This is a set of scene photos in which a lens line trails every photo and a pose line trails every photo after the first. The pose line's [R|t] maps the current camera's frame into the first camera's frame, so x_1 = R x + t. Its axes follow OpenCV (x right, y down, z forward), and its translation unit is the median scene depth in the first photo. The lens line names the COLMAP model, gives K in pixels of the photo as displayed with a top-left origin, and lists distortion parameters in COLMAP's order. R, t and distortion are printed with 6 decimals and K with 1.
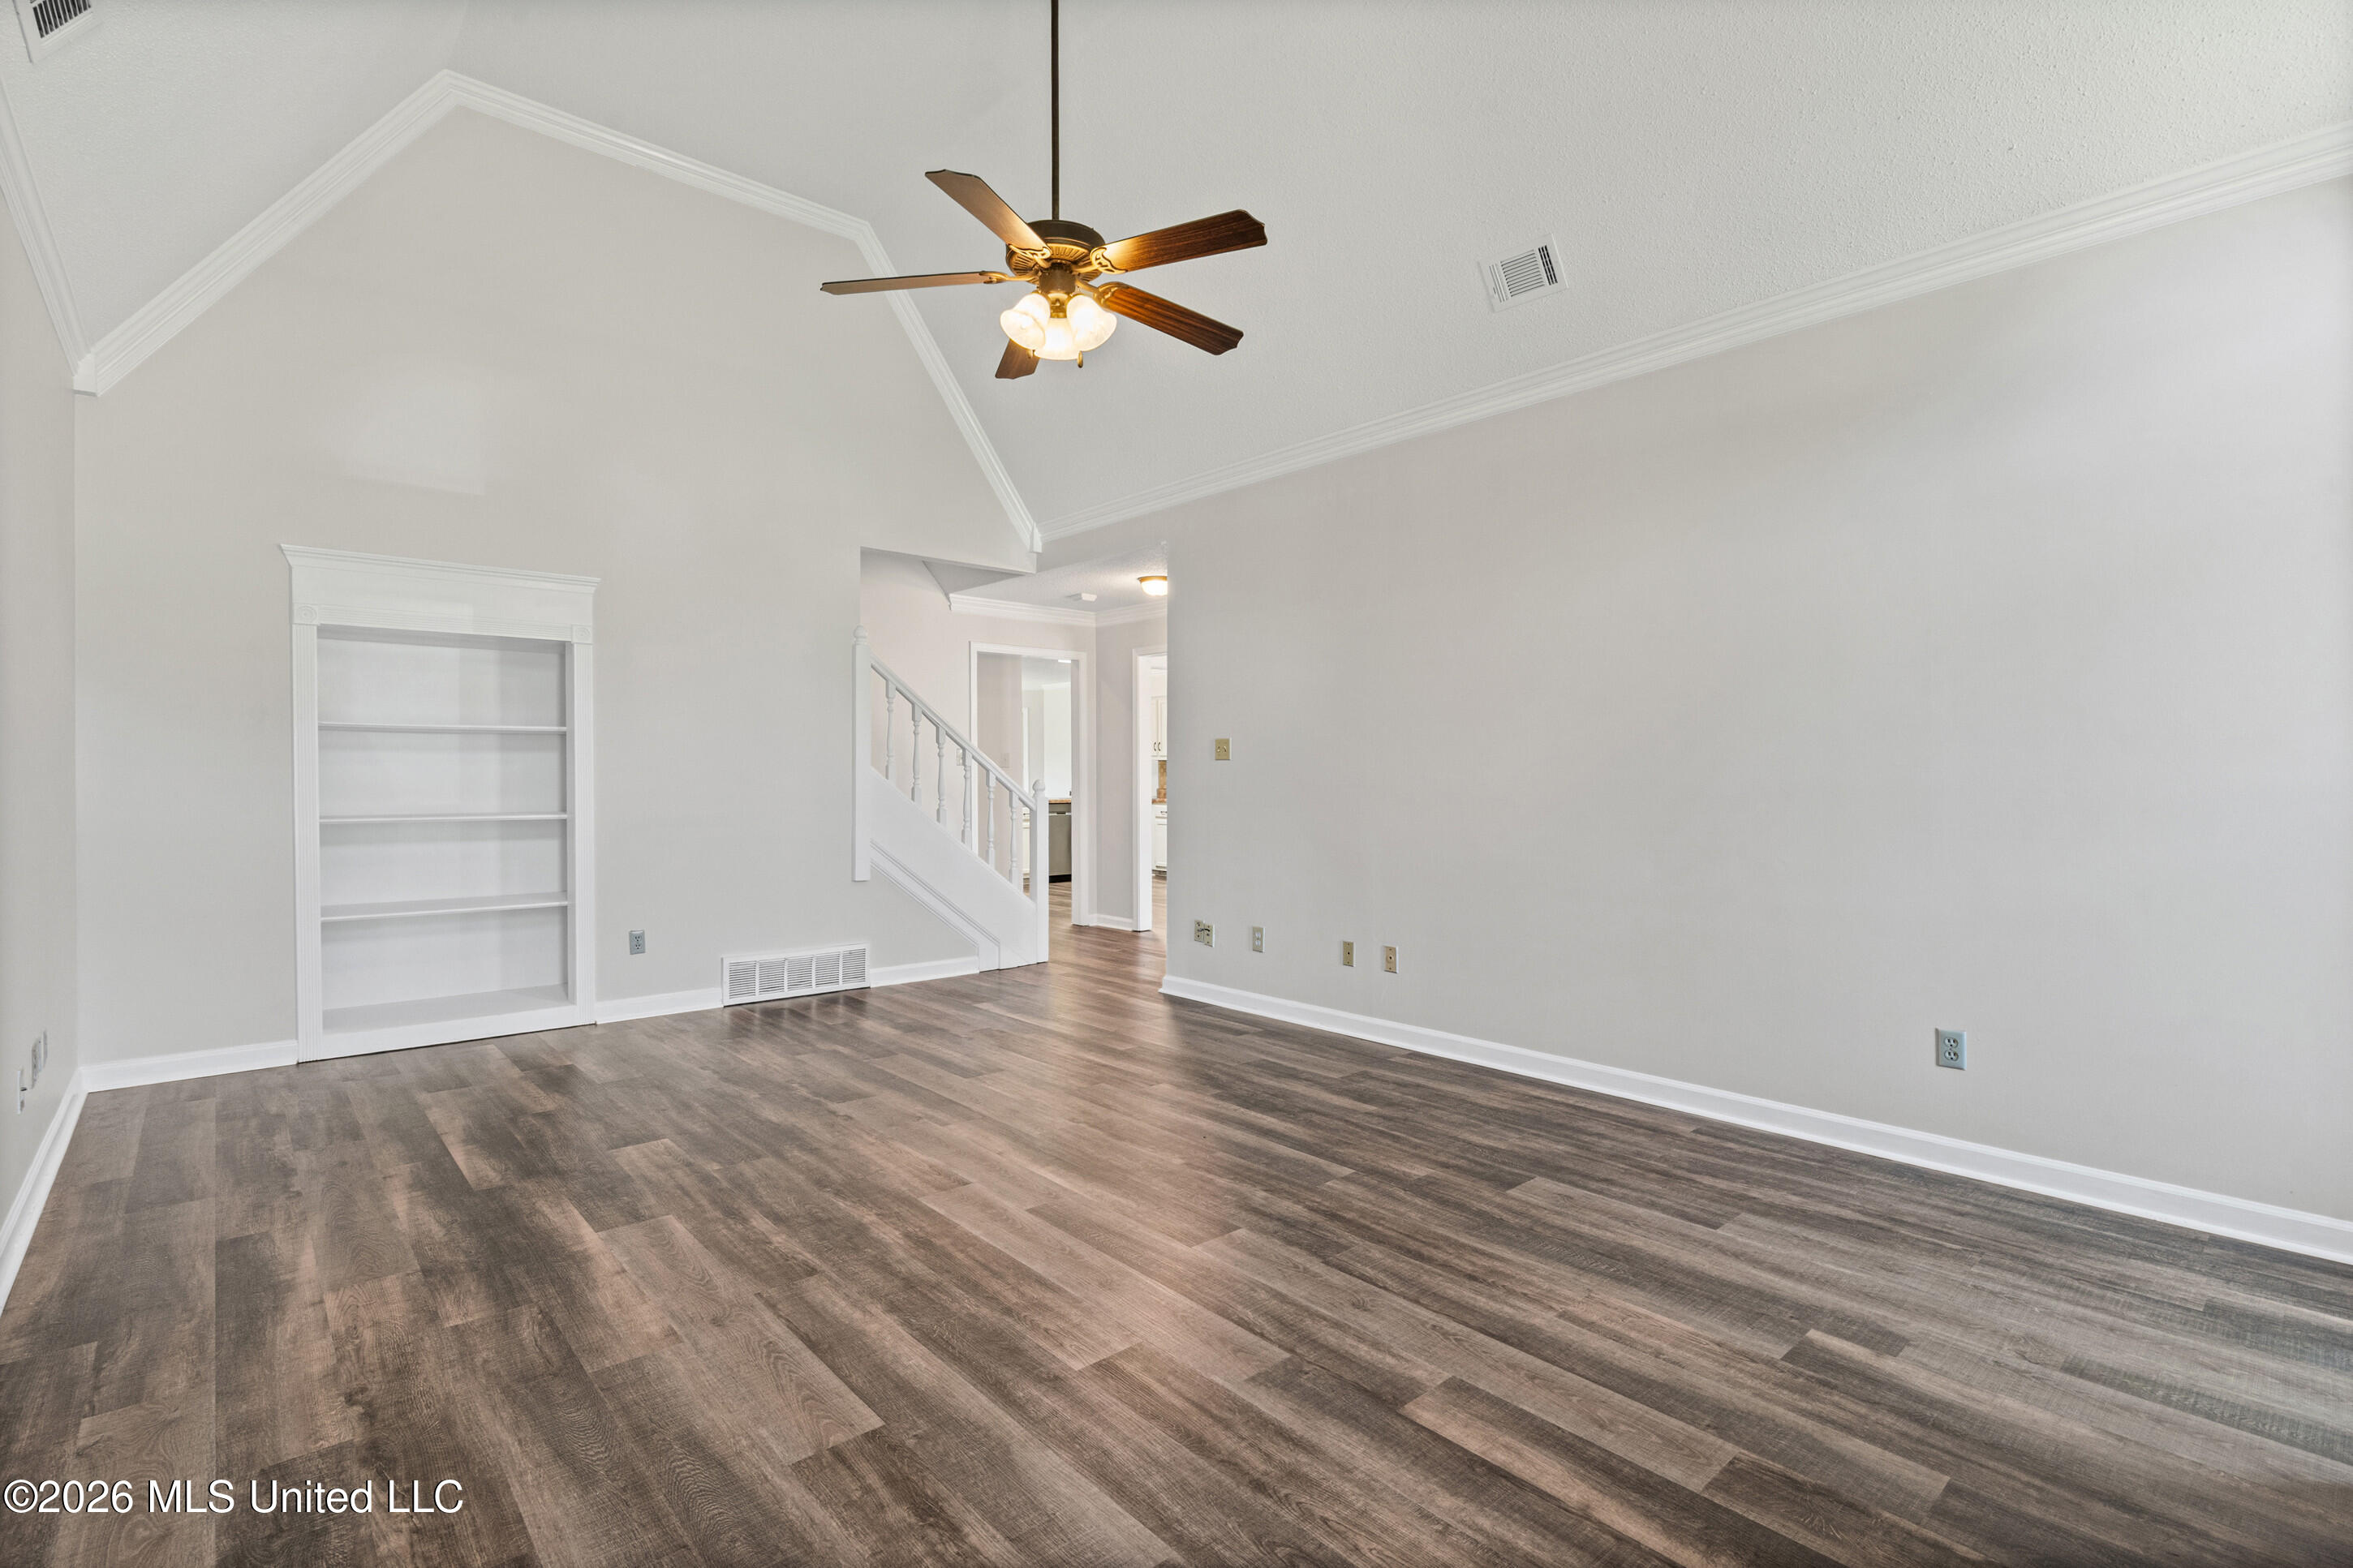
lens RADIAL K [[1088.4, 0, 1183.1], [0, 1088.4, 784.1], [0, 0, 1]] dist [-0.001174, 0.000075]
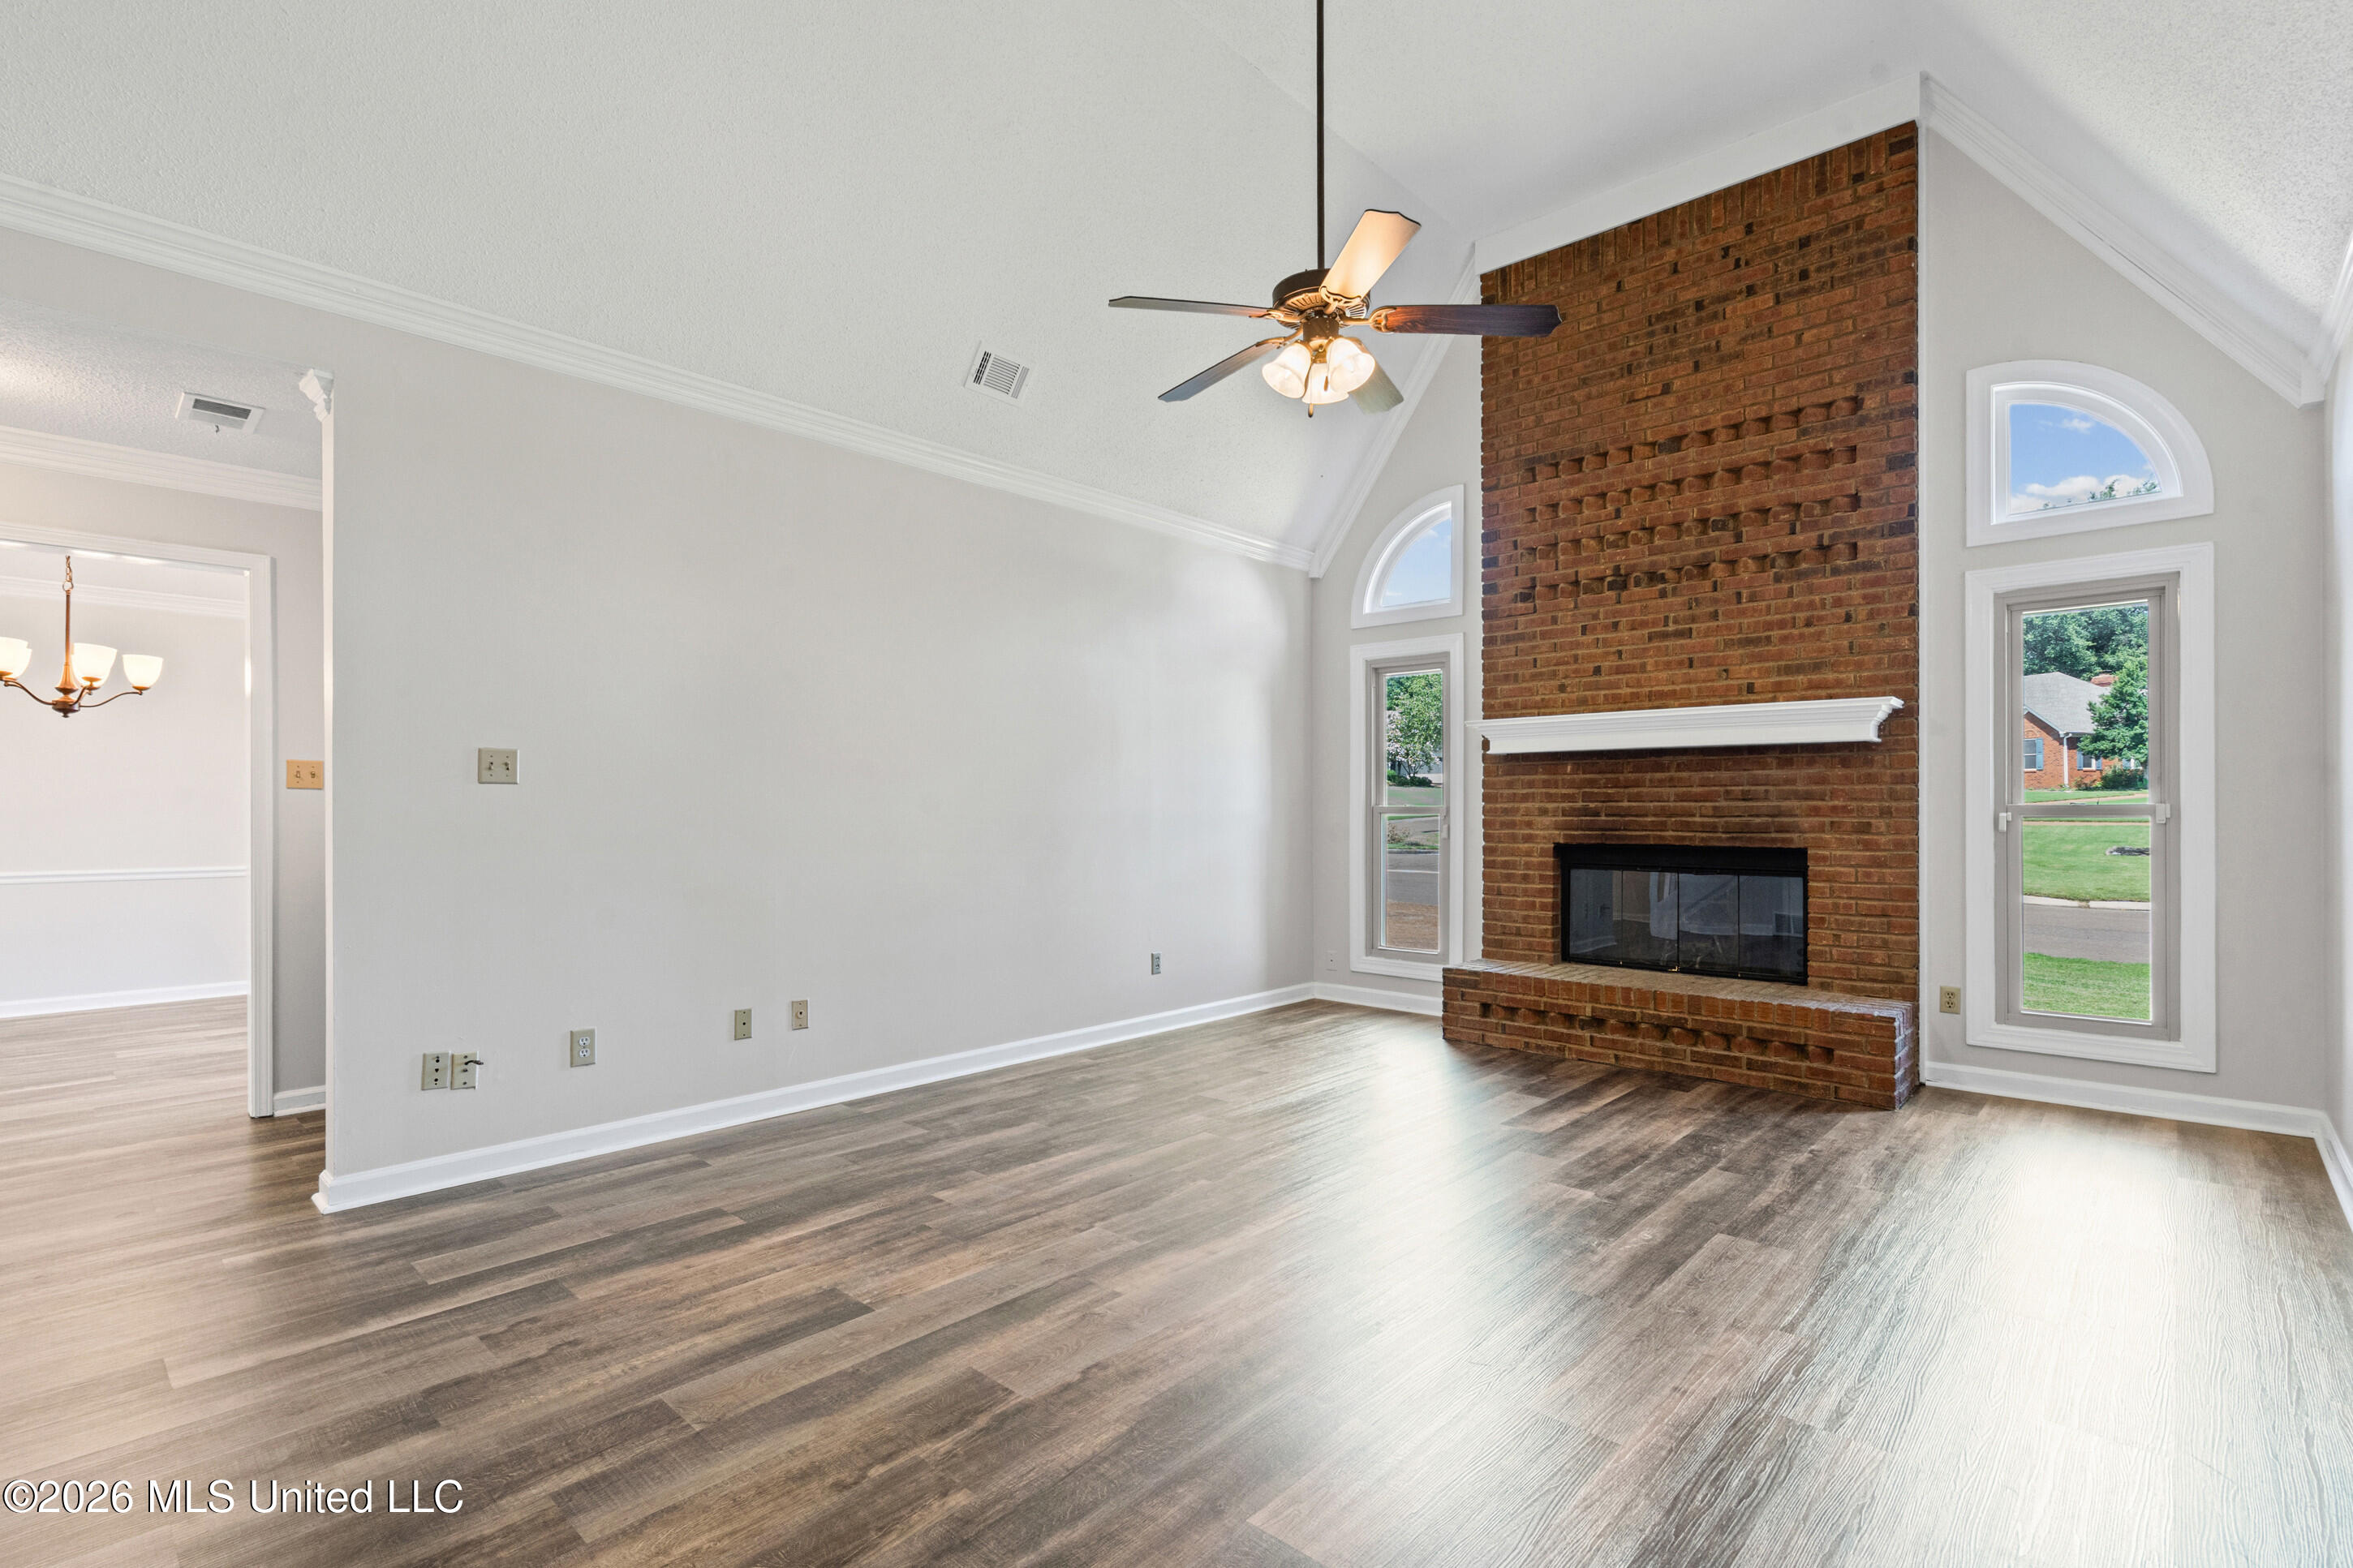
lens RADIAL K [[1088.4, 0, 1119.2], [0, 1088.4, 812.8], [0, 0, 1]] dist [-0.001174, 0.000075]
pose [[-0.072252, -0.002272, 0.997384, -0.846799], [0.006671, 0.999974, 0.002761, -0.006091], [-0.997364, 0.006853, -0.072235, 0.948778]]
